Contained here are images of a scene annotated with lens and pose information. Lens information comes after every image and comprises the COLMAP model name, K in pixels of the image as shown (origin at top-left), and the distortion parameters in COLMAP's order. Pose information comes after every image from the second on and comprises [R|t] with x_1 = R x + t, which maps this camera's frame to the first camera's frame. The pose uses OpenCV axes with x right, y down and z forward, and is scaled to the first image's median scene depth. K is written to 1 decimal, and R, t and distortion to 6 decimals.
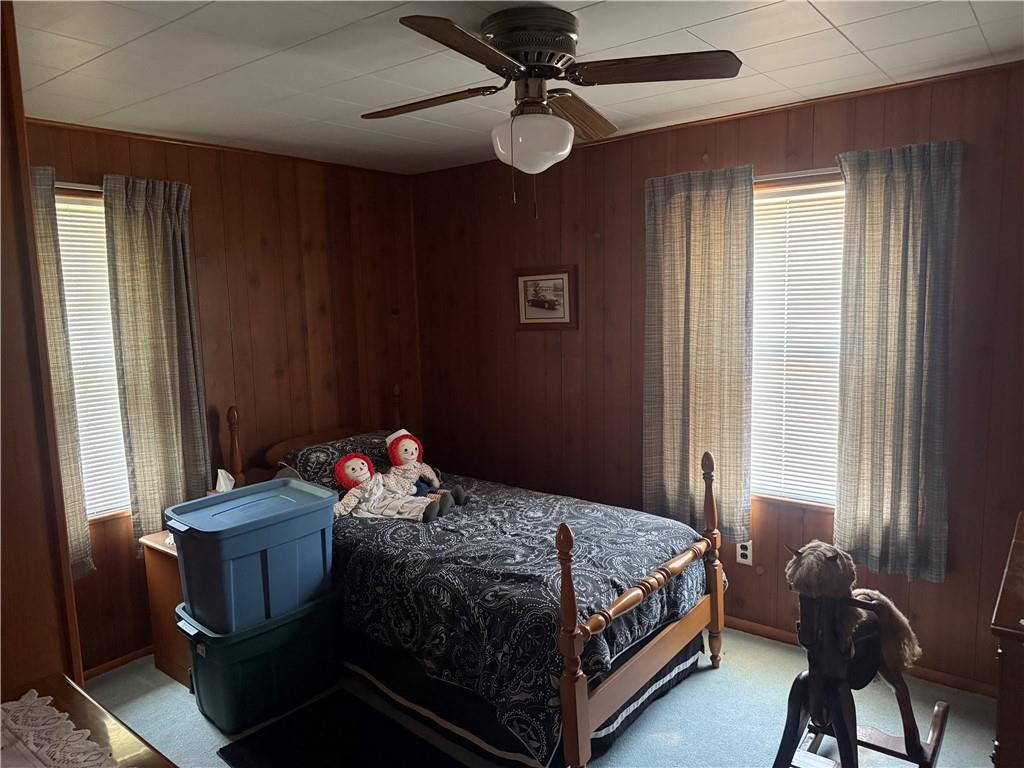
lens RADIAL K [[724.7, 0, 510.3], [0, 724.7, 385.0], [0, 0, 1]] dist [0.007841, -0.003734]
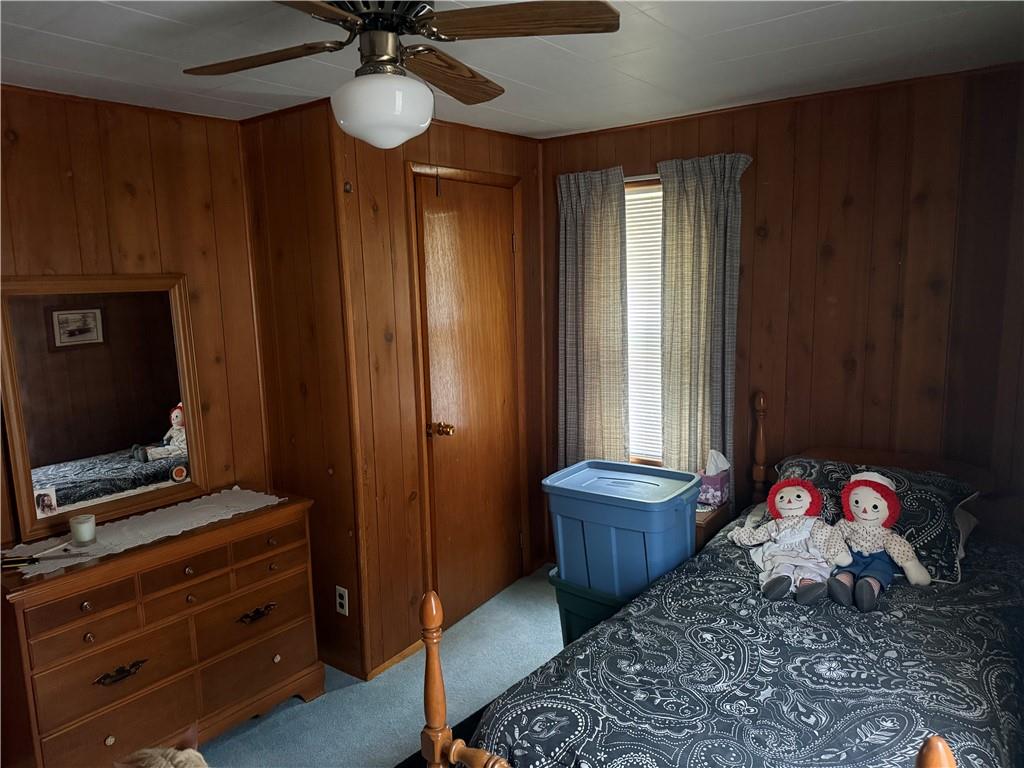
lens RADIAL K [[724.7, 0, 510.6], [0, 724.7, 383.0], [0, 0, 1]] dist [0.007841, -0.003734]
pose [[0.027004, 0.178876, -0.983501, 0.558611], [-0.087169, 0.980533, 0.175943, -0.126175], [0.995827, 0.080980, 0.042071, 0.707812]]
